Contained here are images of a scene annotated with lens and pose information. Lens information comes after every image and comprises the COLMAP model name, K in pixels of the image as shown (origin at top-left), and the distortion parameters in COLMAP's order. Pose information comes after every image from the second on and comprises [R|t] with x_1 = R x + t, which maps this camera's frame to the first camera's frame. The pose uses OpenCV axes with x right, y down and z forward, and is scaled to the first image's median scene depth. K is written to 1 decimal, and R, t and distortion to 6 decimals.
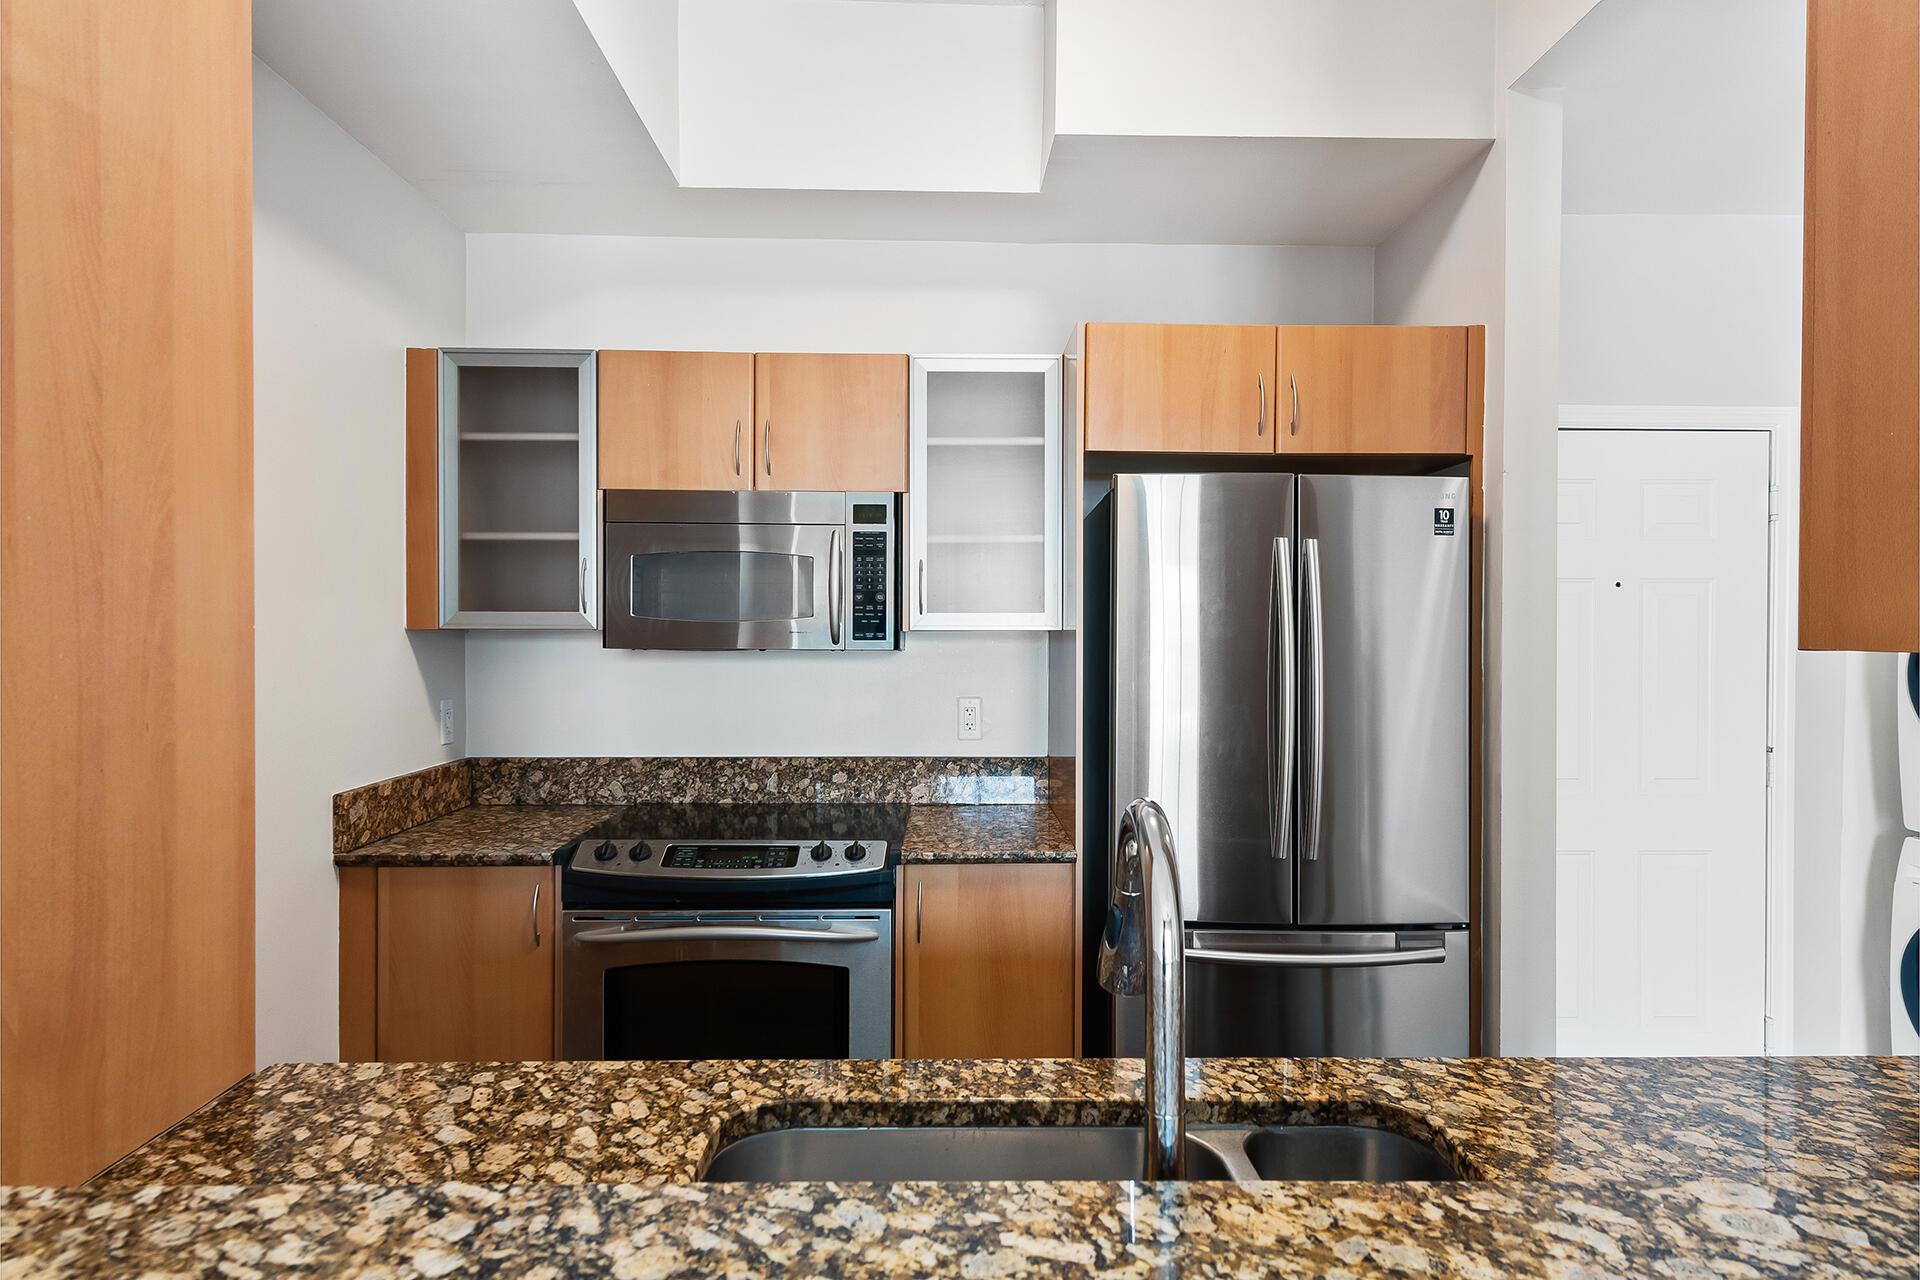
lens RADIAL K [[989.1, 0, 961.1], [0, 989.1, 634.3], [0, 0, 1]] dist [0.000220, -0.000006]
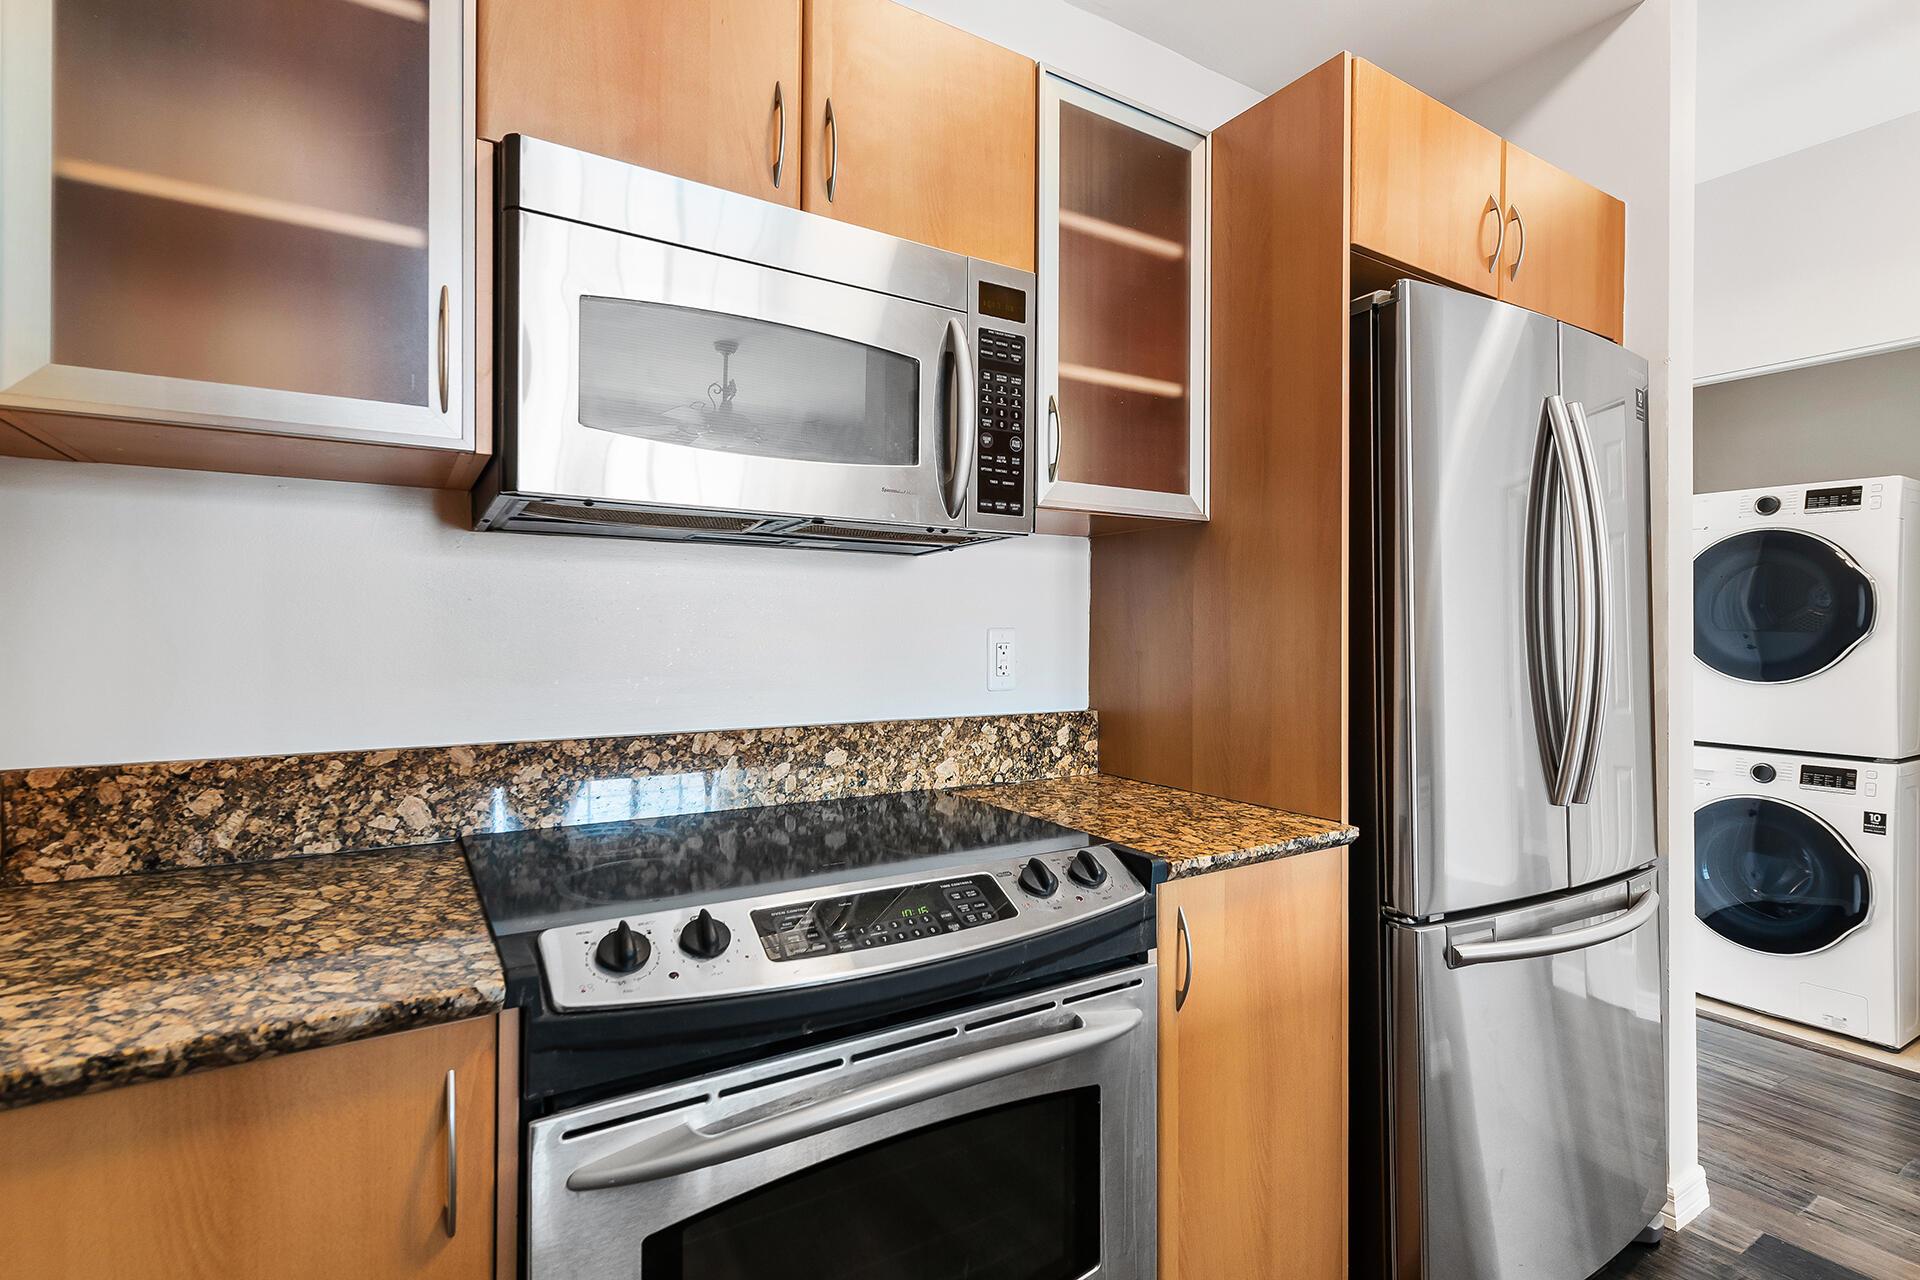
lens RADIAL K [[915.5, 0, 969.9], [0, 915.5, 627.7], [0, 0, 1]] dist [0.001898, -0.000298]
pose [[0.861362, 0.001439, 0.507989, -0.342242], [0.002251, 0.999975, -0.006649, 0.068663], [-0.507986, 0.006871, 0.861338, 0.469931]]
